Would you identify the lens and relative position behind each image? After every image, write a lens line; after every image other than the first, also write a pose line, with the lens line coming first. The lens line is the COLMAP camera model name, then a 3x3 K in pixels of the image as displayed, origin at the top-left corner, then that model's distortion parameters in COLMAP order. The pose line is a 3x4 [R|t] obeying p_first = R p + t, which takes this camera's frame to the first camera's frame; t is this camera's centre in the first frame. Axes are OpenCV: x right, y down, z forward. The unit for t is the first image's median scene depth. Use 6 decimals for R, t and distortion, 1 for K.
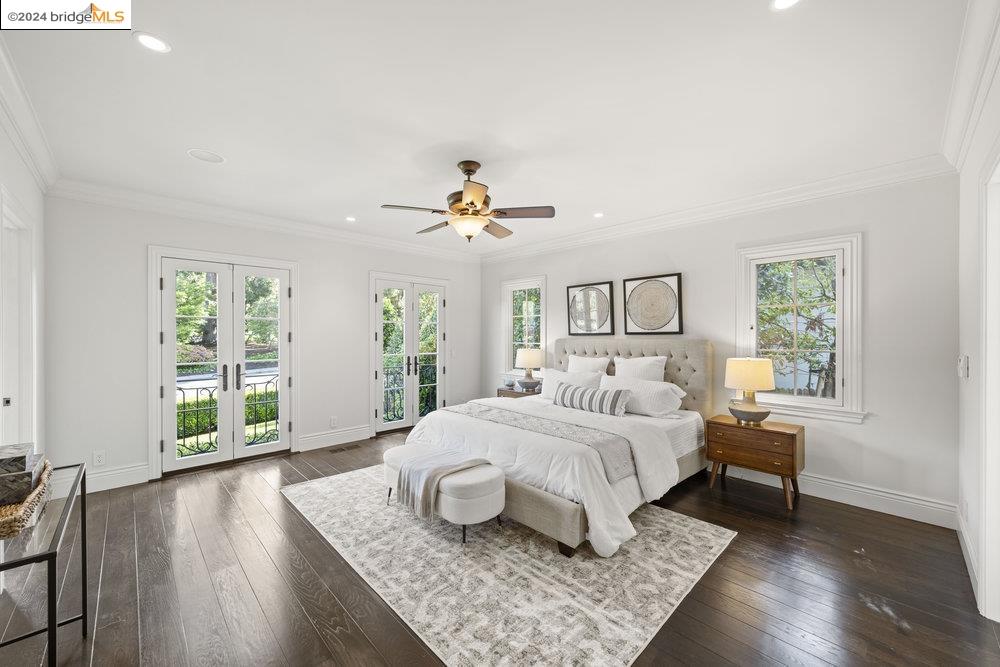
lens RADIAL K [[385.1, 0, 499.1], [0, 385.1, 334.8], [0, 0, 1]] dist [-0.000218, 0.000053]
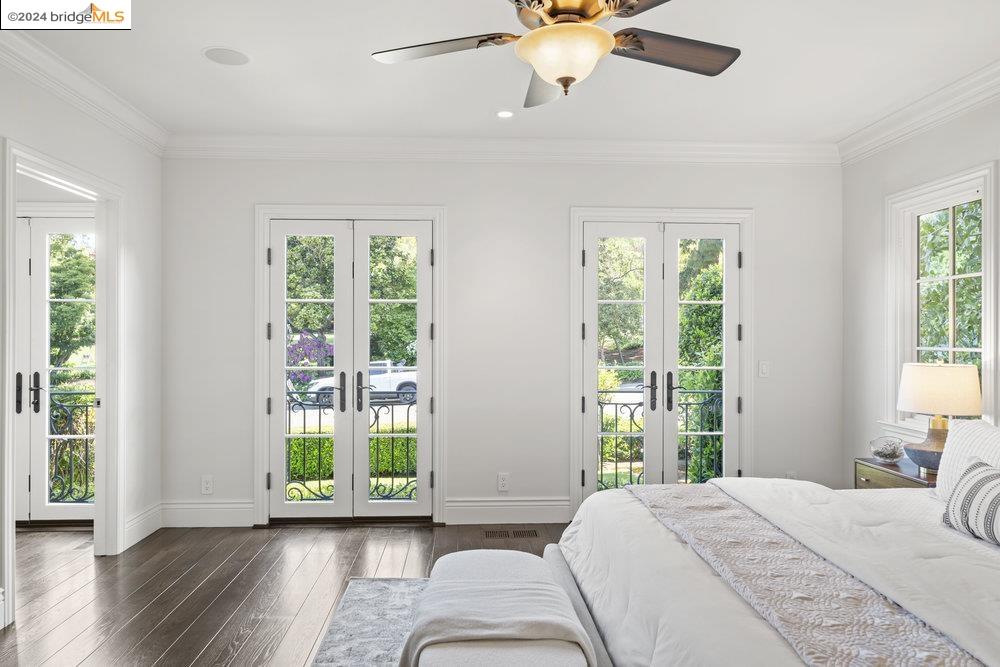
lens RADIAL K [[698.0, 0, 498.0], [0, 698.0, 333.0], [0, 0, 1]] dist [-0.000518, -0.001068]
pose [[0.748998, 0.006516, -0.662540, 0.277316], [-0.001584, 0.999966, 0.008044, 0.000131], [0.662570, -0.004976, 0.748983, 0.269678]]
